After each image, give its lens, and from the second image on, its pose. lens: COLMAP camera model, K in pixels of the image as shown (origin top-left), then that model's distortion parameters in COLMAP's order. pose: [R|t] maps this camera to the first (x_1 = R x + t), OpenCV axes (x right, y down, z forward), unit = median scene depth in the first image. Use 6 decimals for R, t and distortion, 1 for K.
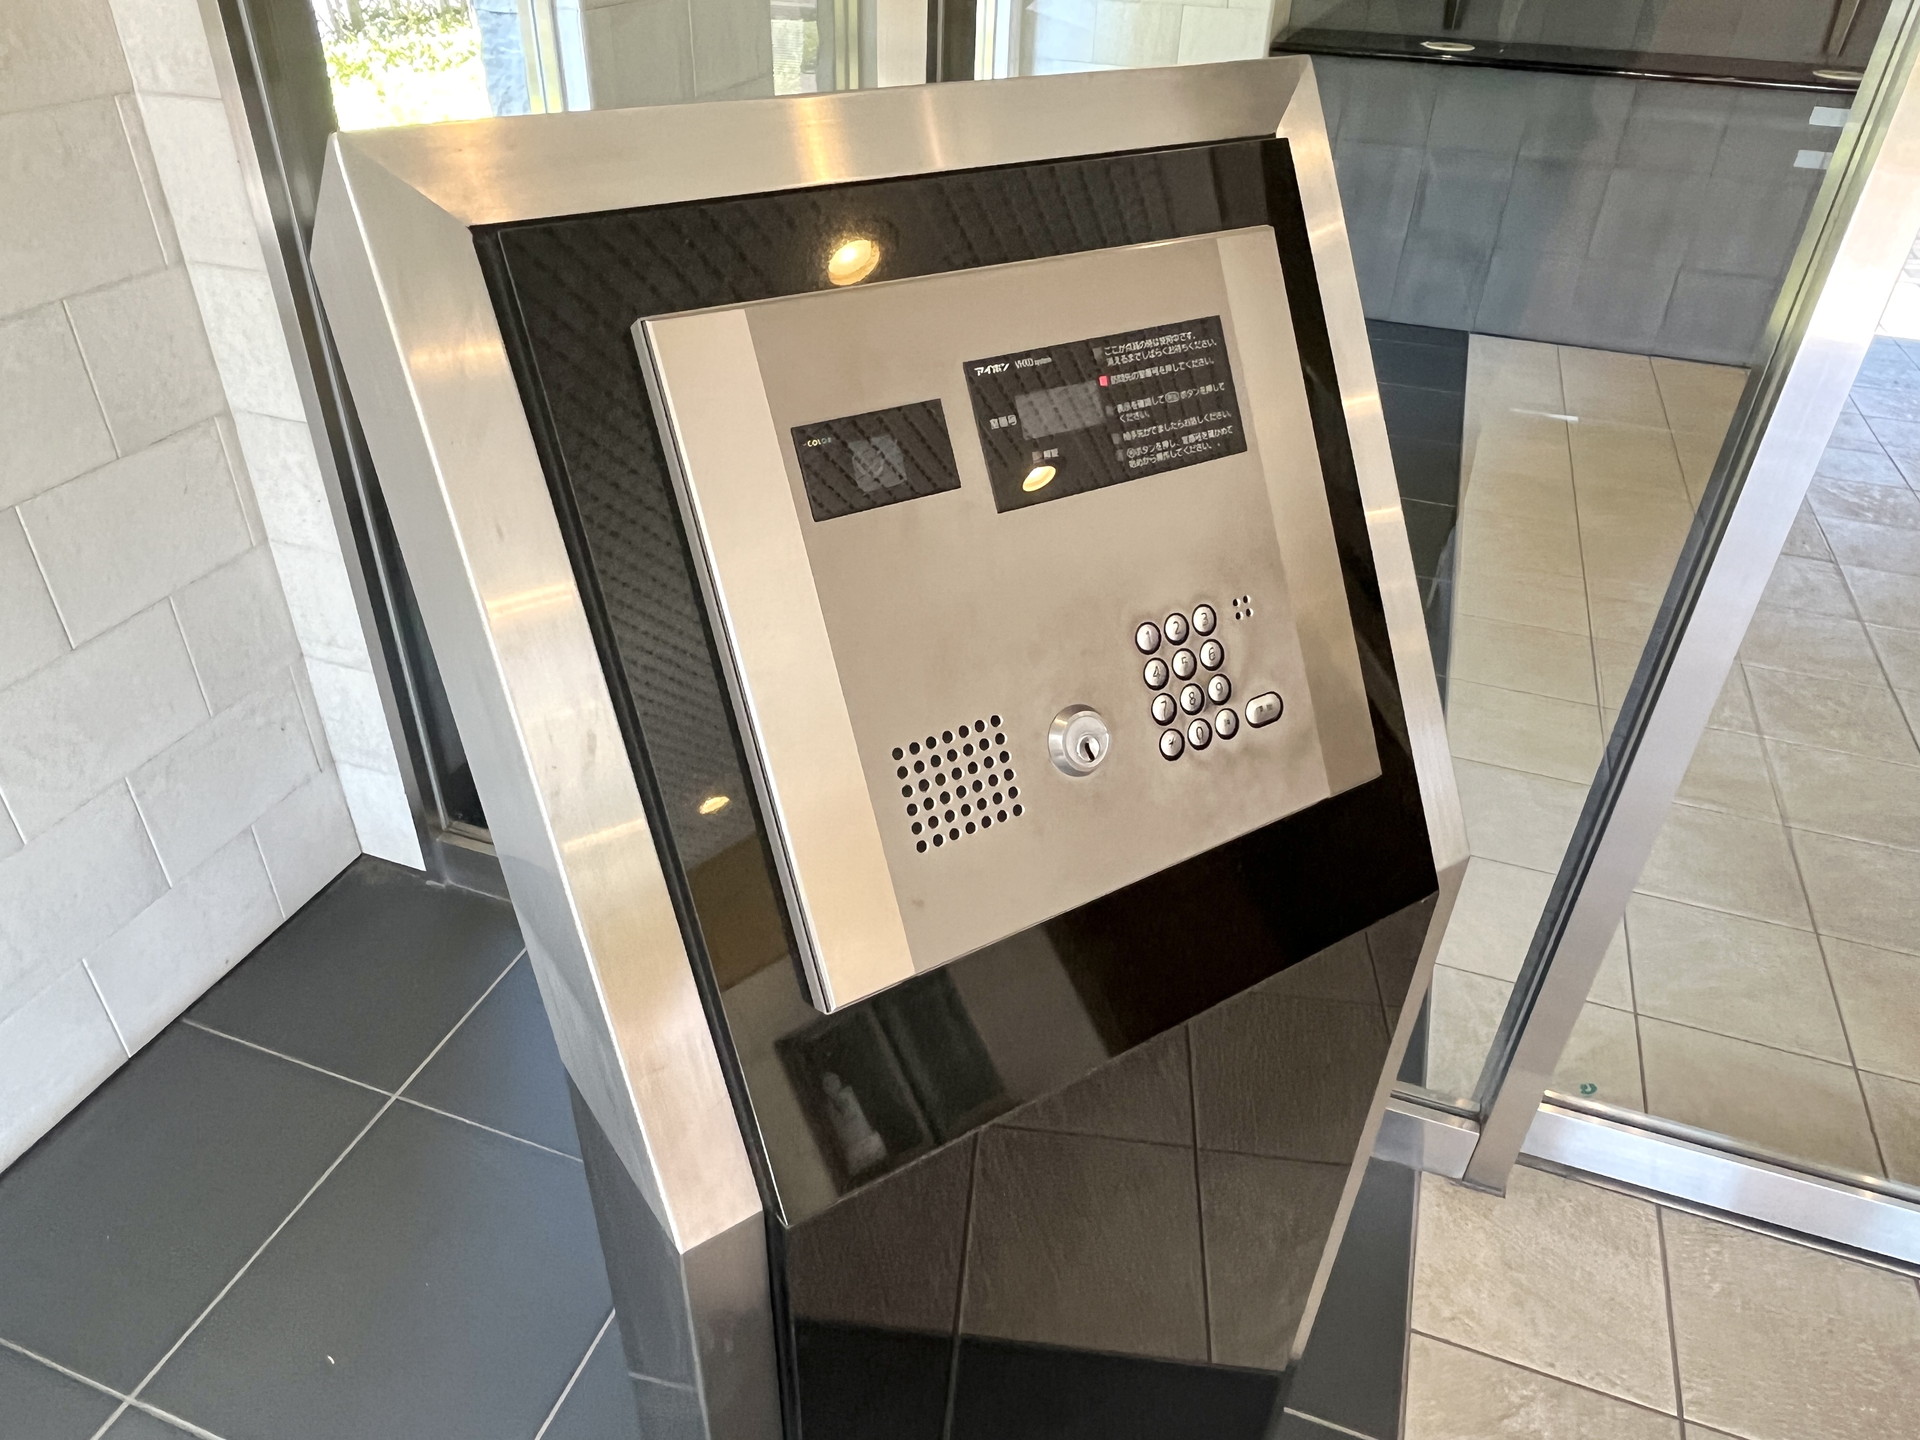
lens RADIAL K [[1302.8, 0, 956.9], [0, 1302.8, 707.8], [0, 0, 1]] dist [-0.000458, -0.000856]
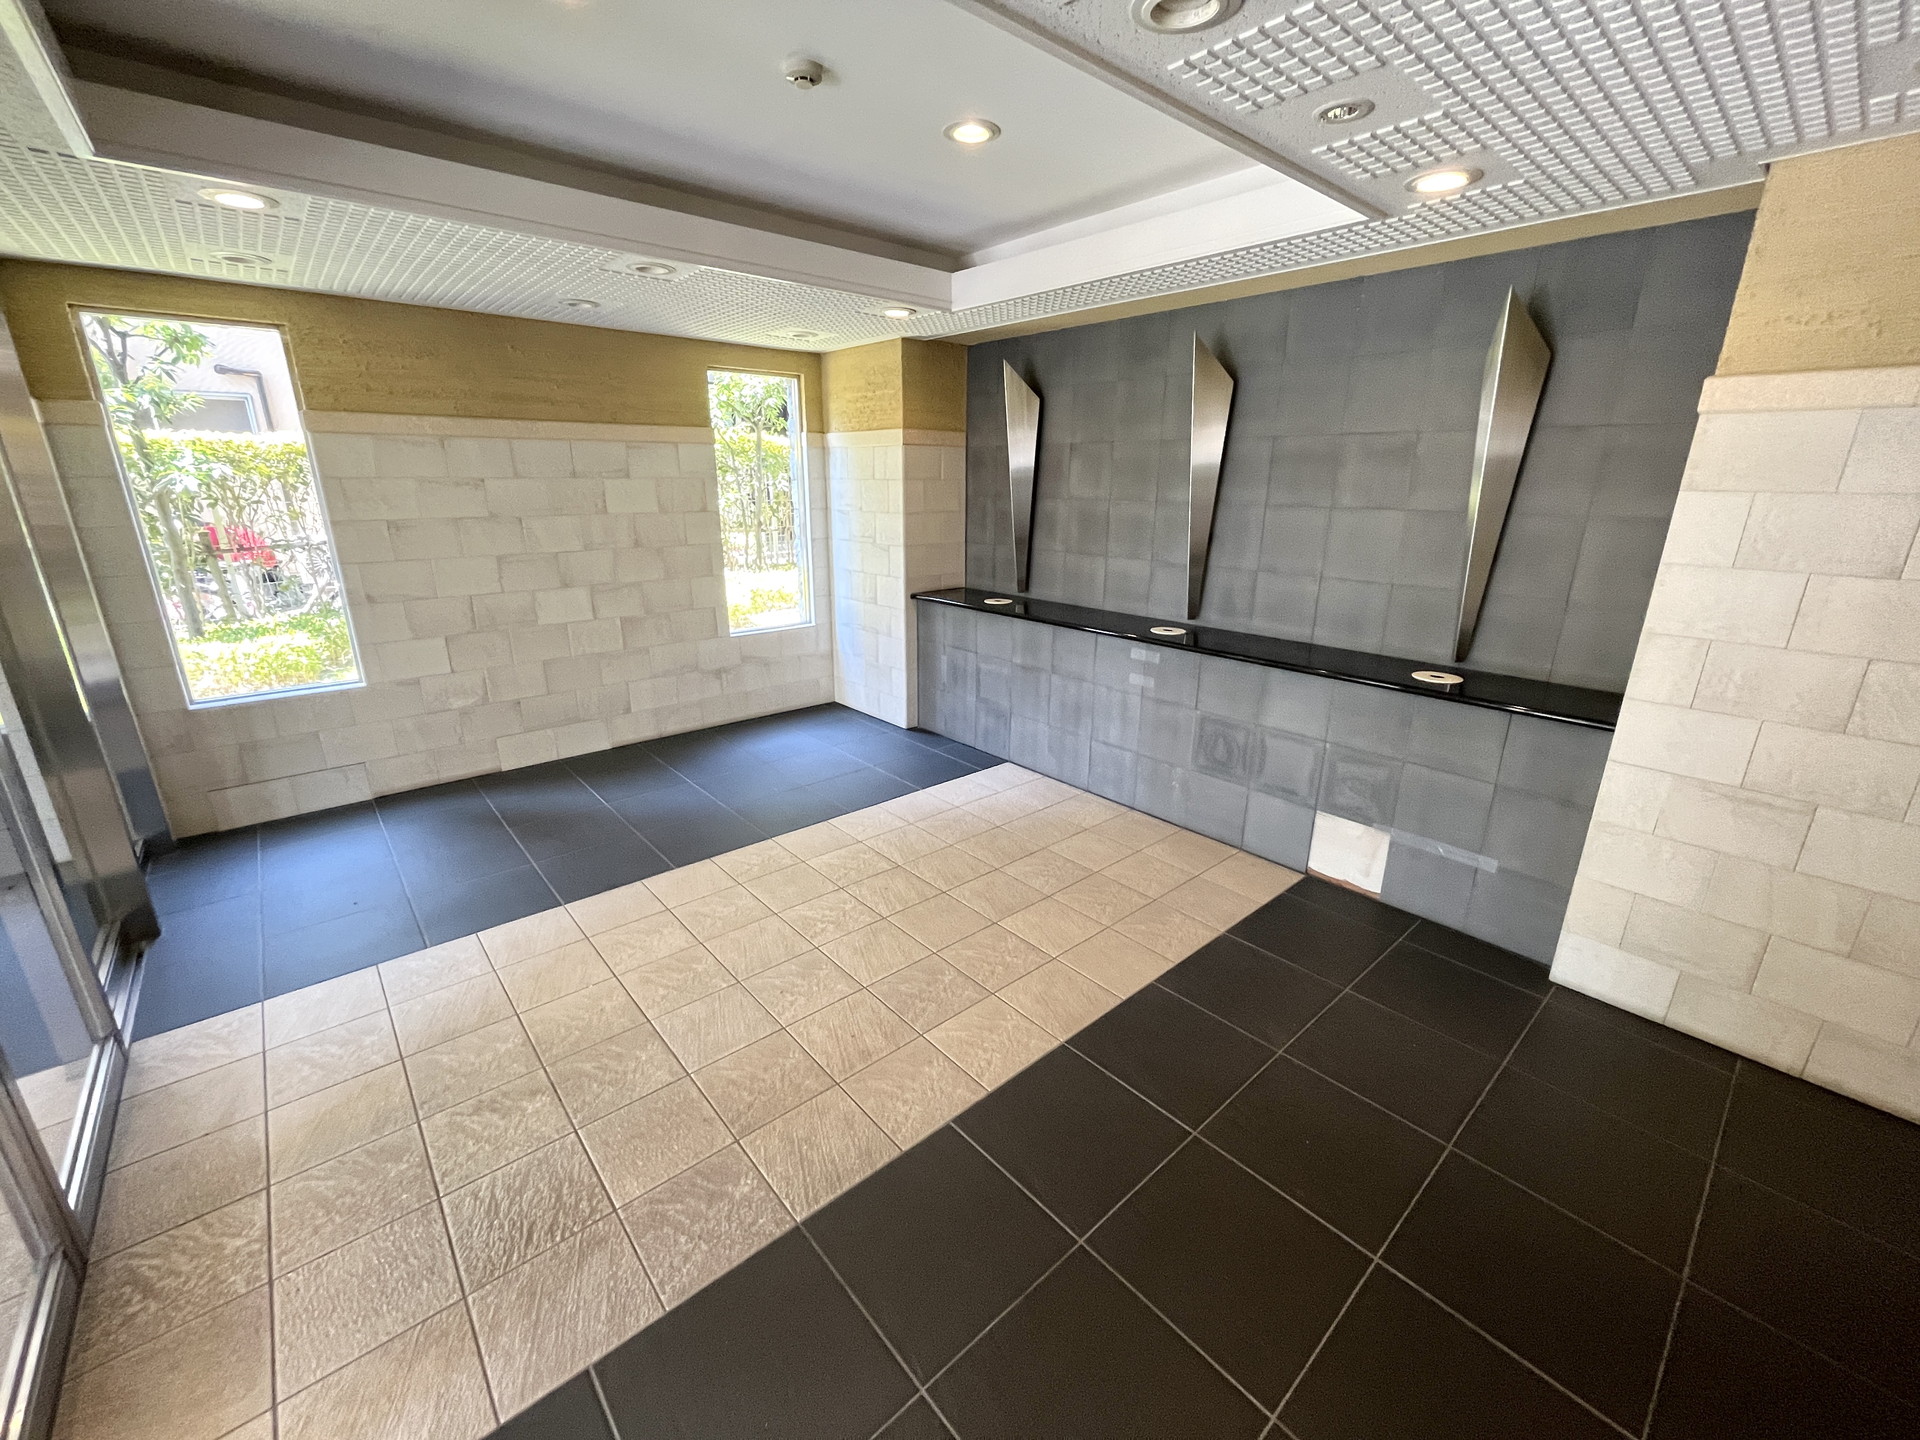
lens RADIAL K [[777.7, 0, 961.7], [0, 777.7, 716.2], [0, 0, 1]] dist [-0.000522, -0.000618]
pose [[0.871776, 0.123898, -0.473979, 4.815313], [-0.261009, 0.936210, -0.235342, -0.582437], [0.414585, 0.328878, 0.848504, 0.793440]]
